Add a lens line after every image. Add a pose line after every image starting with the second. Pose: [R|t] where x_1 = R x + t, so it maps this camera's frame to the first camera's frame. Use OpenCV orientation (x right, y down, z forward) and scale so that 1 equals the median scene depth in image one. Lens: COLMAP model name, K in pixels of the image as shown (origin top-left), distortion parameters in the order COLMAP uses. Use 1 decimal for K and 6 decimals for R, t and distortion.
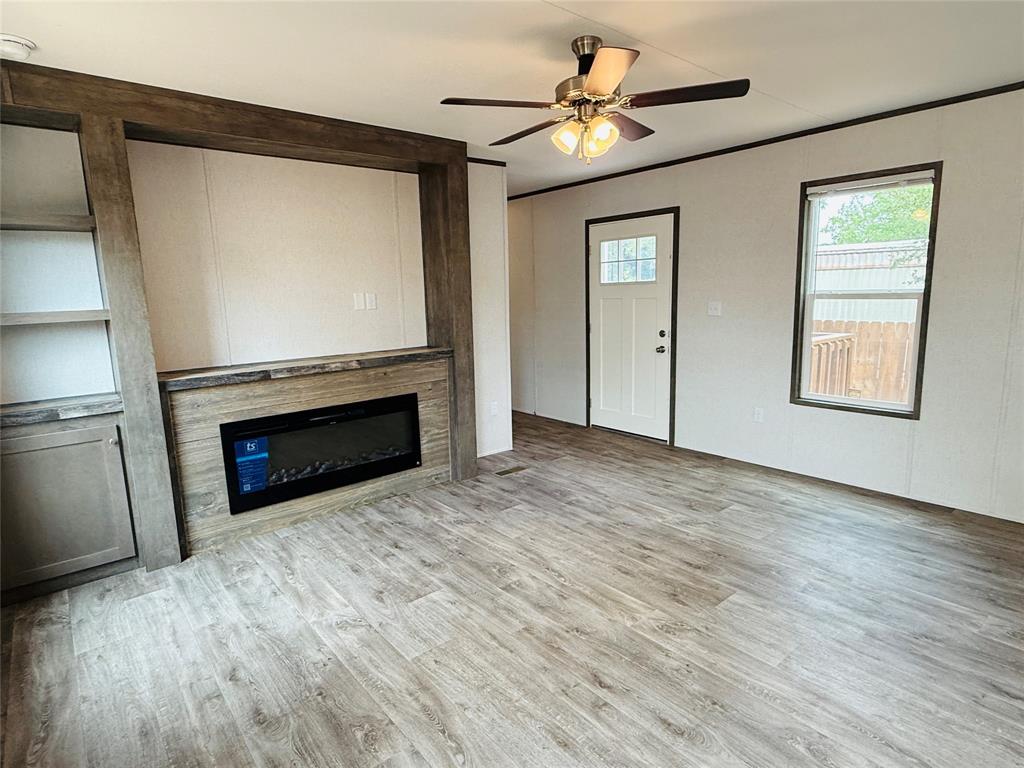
lens RADIAL K [[561.8, 0, 517.8], [0, 561.8, 389.1], [0, 0, 1]] dist [-0.000367, -0.000038]
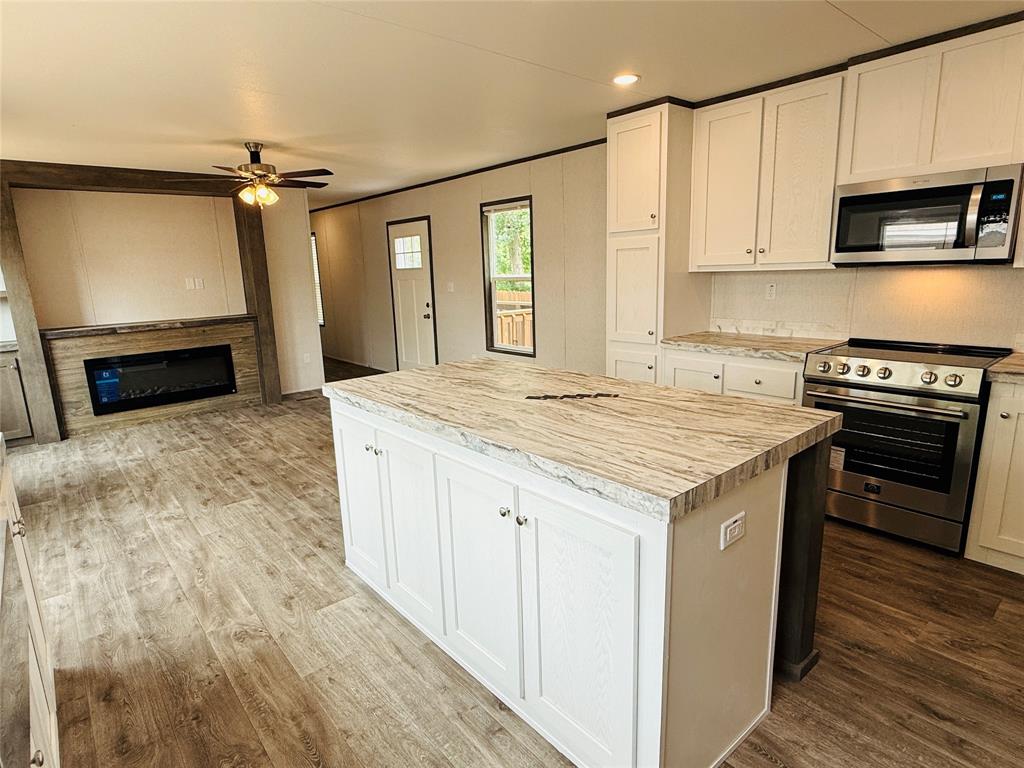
lens RADIAL K [[561.8, 0, 513.6], [0, 561.8, 388.5], [0, 0, 1]] dist [-0.000367, -0.000038]
pose [[0.999956, -0.006792, 0.006397, 0.683652], [0.006535, 0.999206, 0.039295, 0.084619], [-0.006659, -0.039252, 0.999207, -0.626811]]
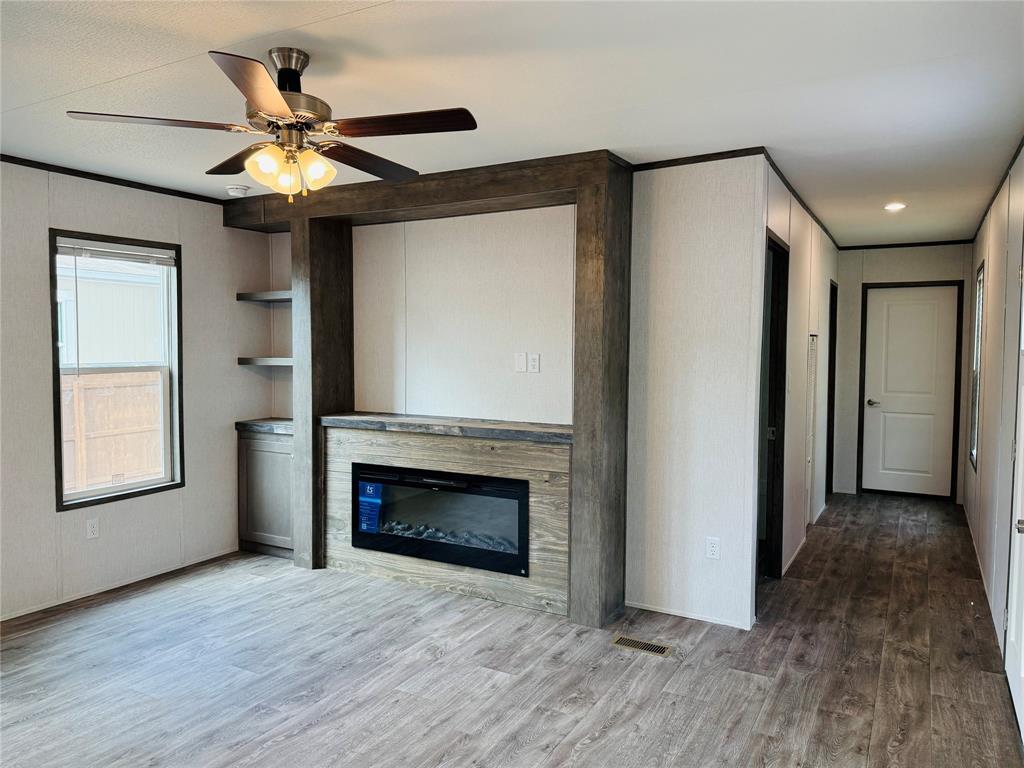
lens RADIAL K [[718.5, 0, 513.0], [0, 718.5, 377.9], [0, 0, 1]] dist [0.034558, -0.043478]
pose [[0.347303, 0.074871, -0.934759, 0.867070], [-0.175616, 0.984365, 0.013595, -0.170082], [0.921162, 0.159437, 0.355021, 0.713156]]
